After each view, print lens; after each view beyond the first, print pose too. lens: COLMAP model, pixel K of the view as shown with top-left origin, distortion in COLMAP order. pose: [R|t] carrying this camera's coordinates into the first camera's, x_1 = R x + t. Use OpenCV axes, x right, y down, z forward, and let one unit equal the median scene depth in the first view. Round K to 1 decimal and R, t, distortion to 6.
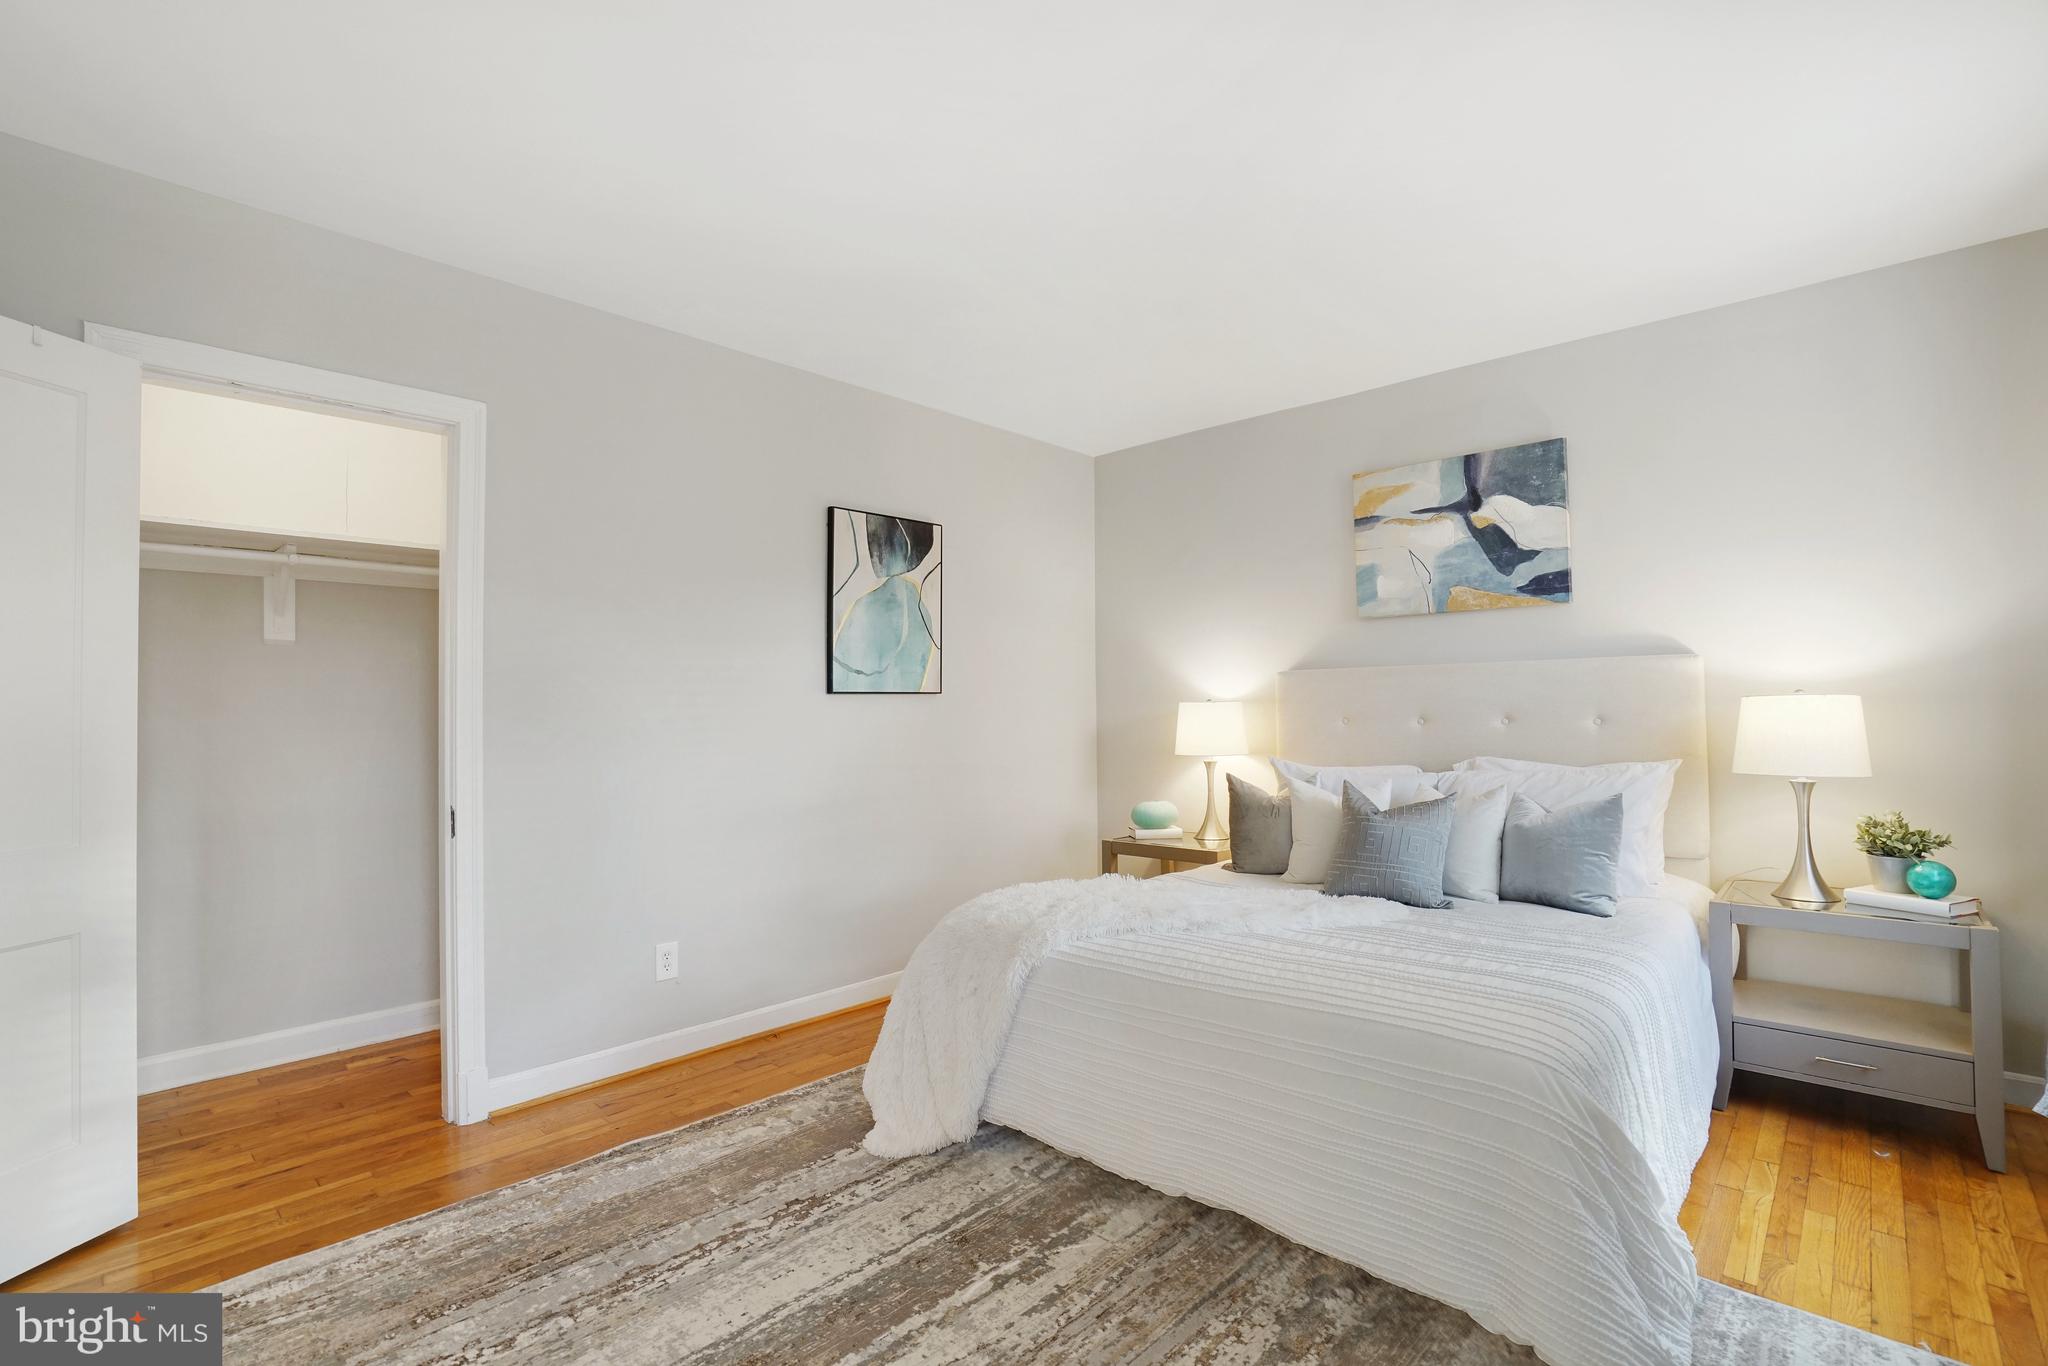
lens RADIAL K [[937.9, 0, 1010.5], [0, 937.9, 703.2], [0, 0, 1]] dist [-0.067758, 0.024431]
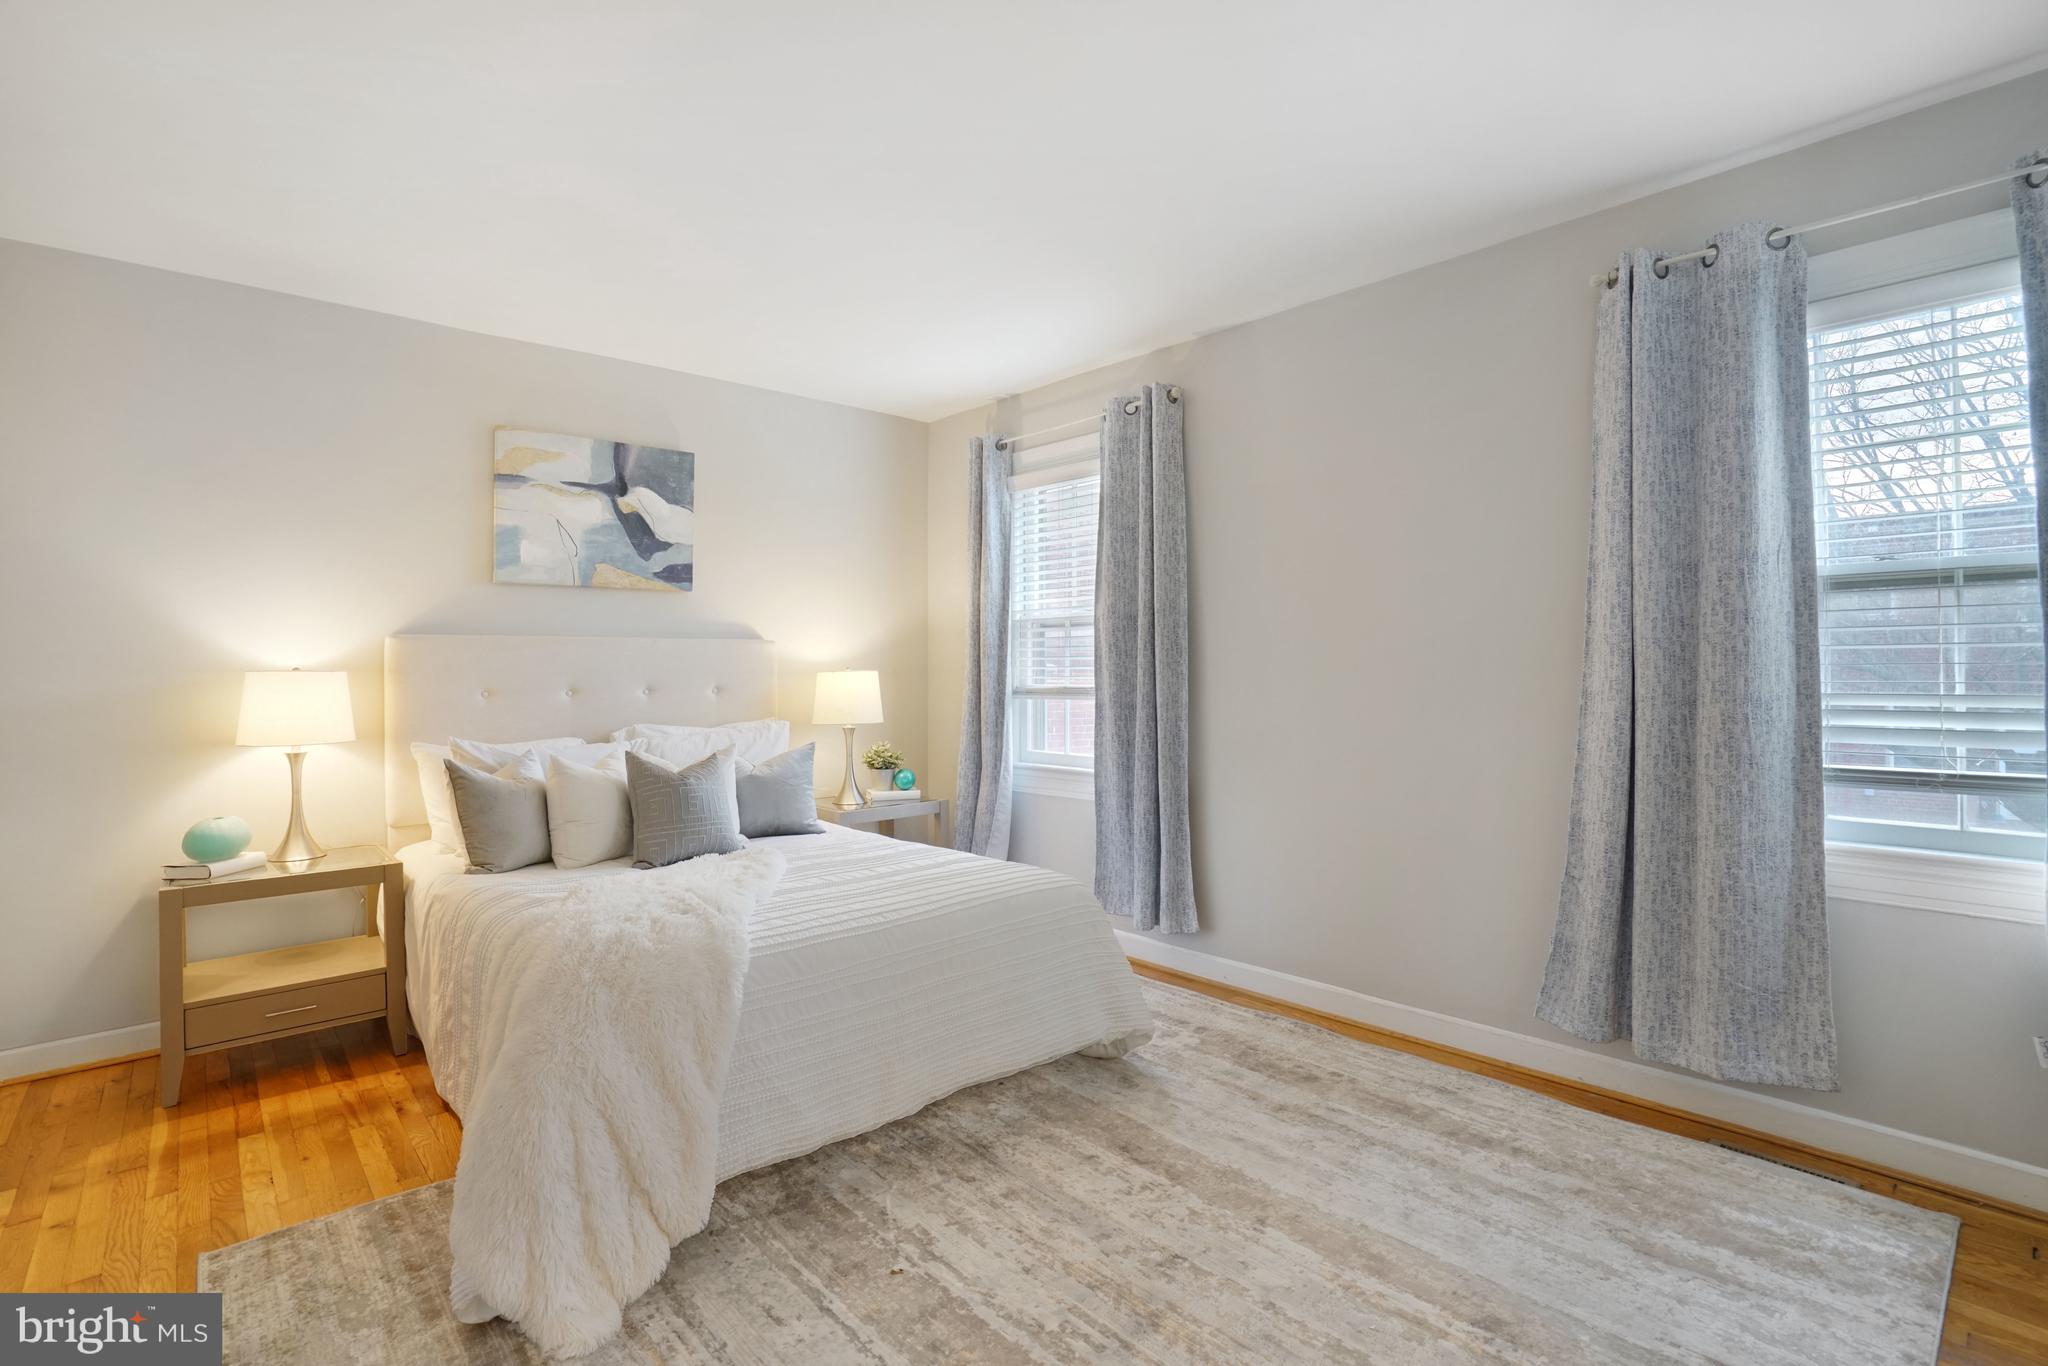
lens RADIAL K [[945.5, 0, 1016.4], [0, 945.5, 675.7], [0, 0, 1]] dist [-0.043263, 0.012014]
pose [[0.087219, 0.006554, 0.996168, -0.539733], [-0.001414, 0.999978, -0.006455, 0.007067], [-0.996188, -0.000845, 0.087227, 0.441849]]
